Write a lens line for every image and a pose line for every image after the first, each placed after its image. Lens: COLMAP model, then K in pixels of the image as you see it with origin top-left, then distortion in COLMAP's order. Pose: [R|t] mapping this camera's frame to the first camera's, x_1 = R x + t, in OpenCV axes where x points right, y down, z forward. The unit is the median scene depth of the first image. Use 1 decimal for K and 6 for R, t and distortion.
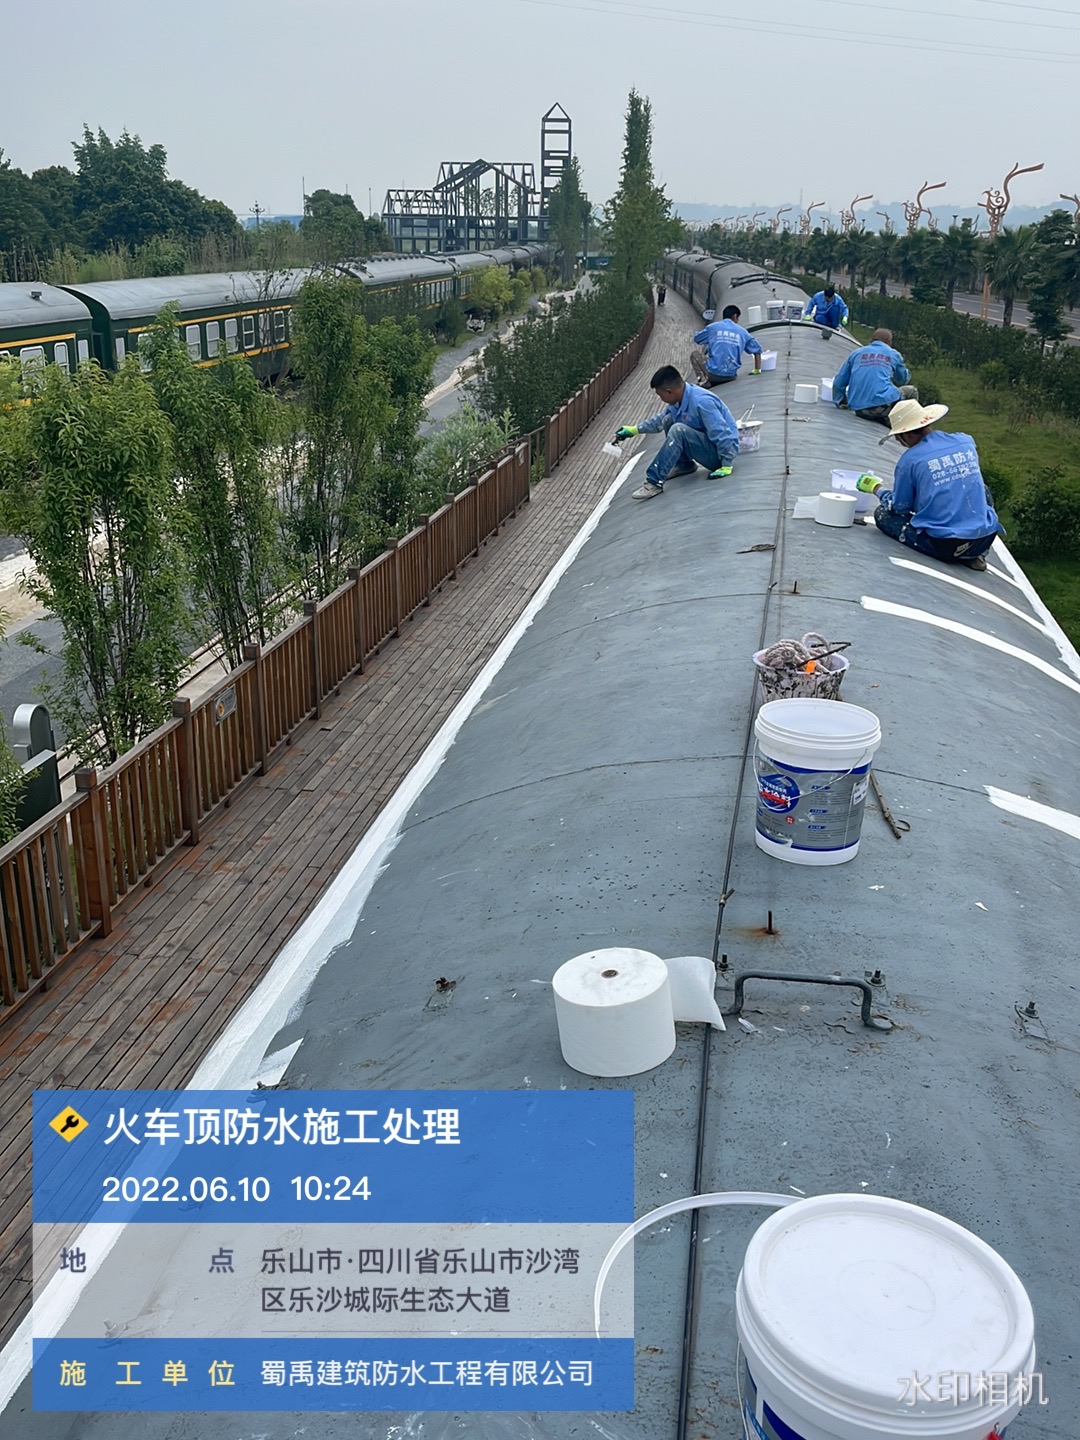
lens RADIAL K [[1387.2, 0, 541.6], [0, 1387.2, 693.9], [0, 0, 1]] dist [0.107524, -0.172446]
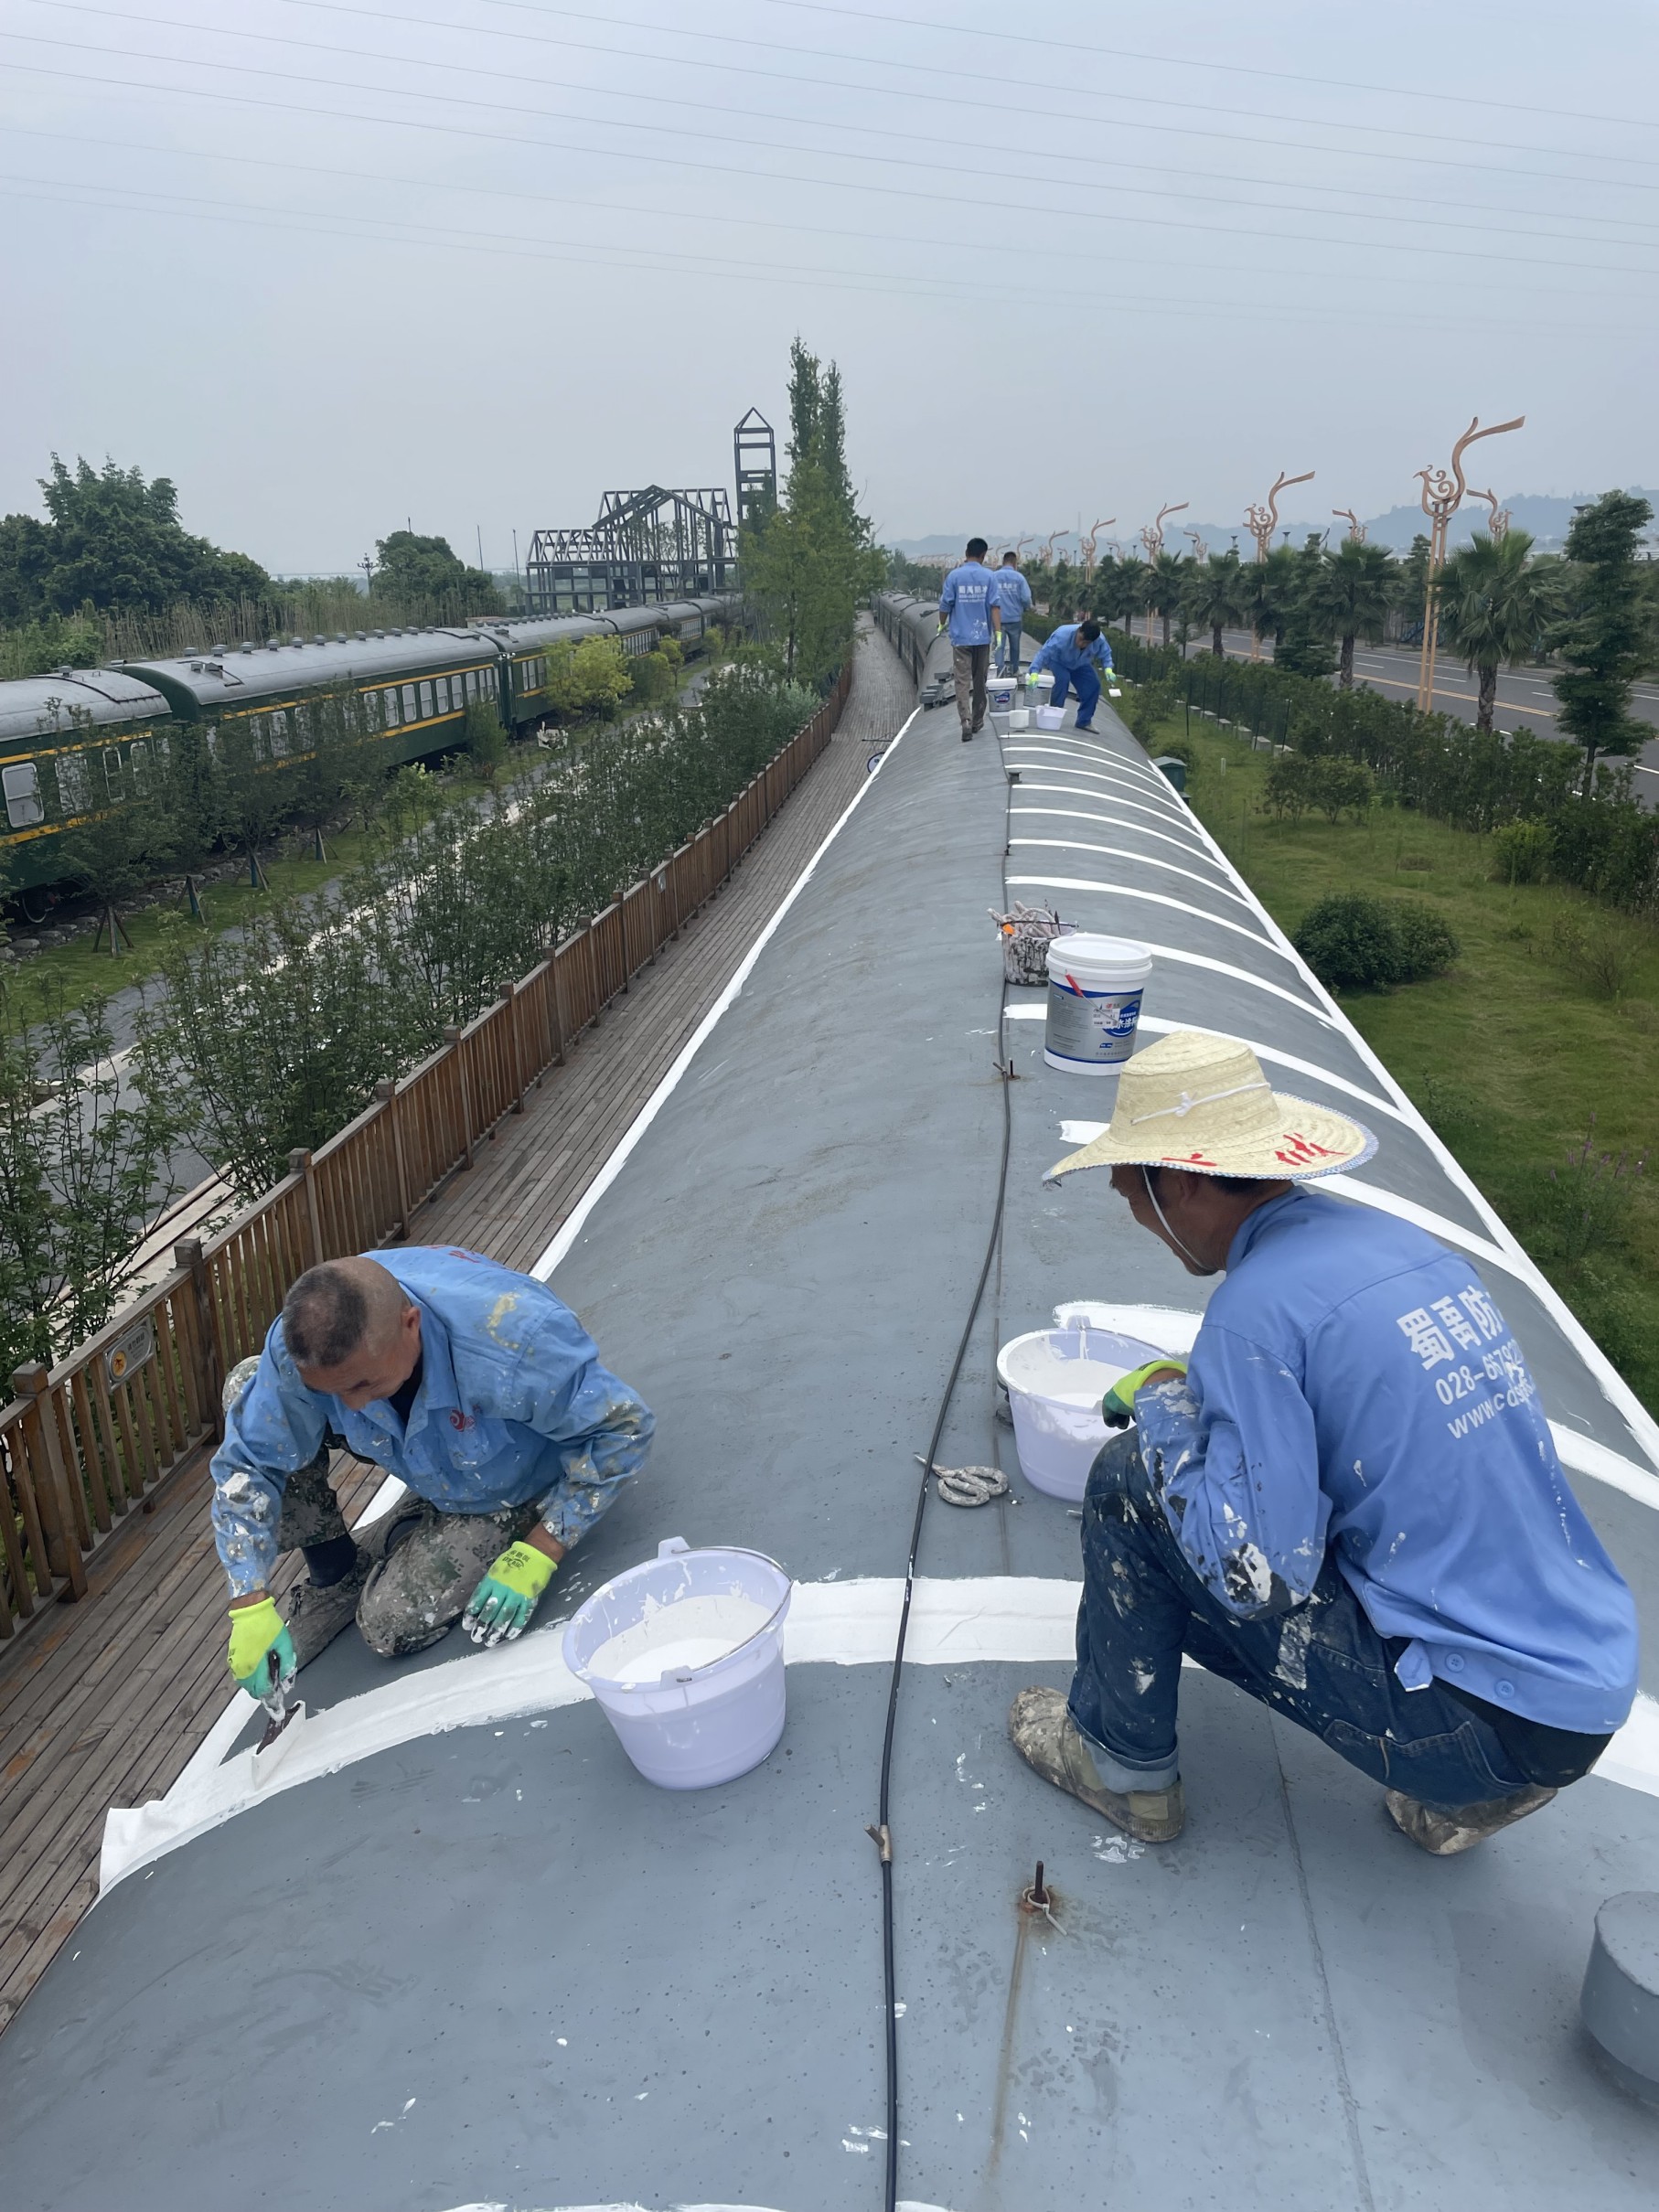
lens RADIAL K [[1673.5, 0, 835.3], [0, 1673.5, 1102.3], [0, 0, 1]] dist [0.095697, -0.137028]
pose [[0.998486, -0.050579, 0.021628, 0.083487], [0.050918, 0.998584, -0.015416, -0.153074], [-0.020817, 0.016494, 0.999647, 0.469147]]
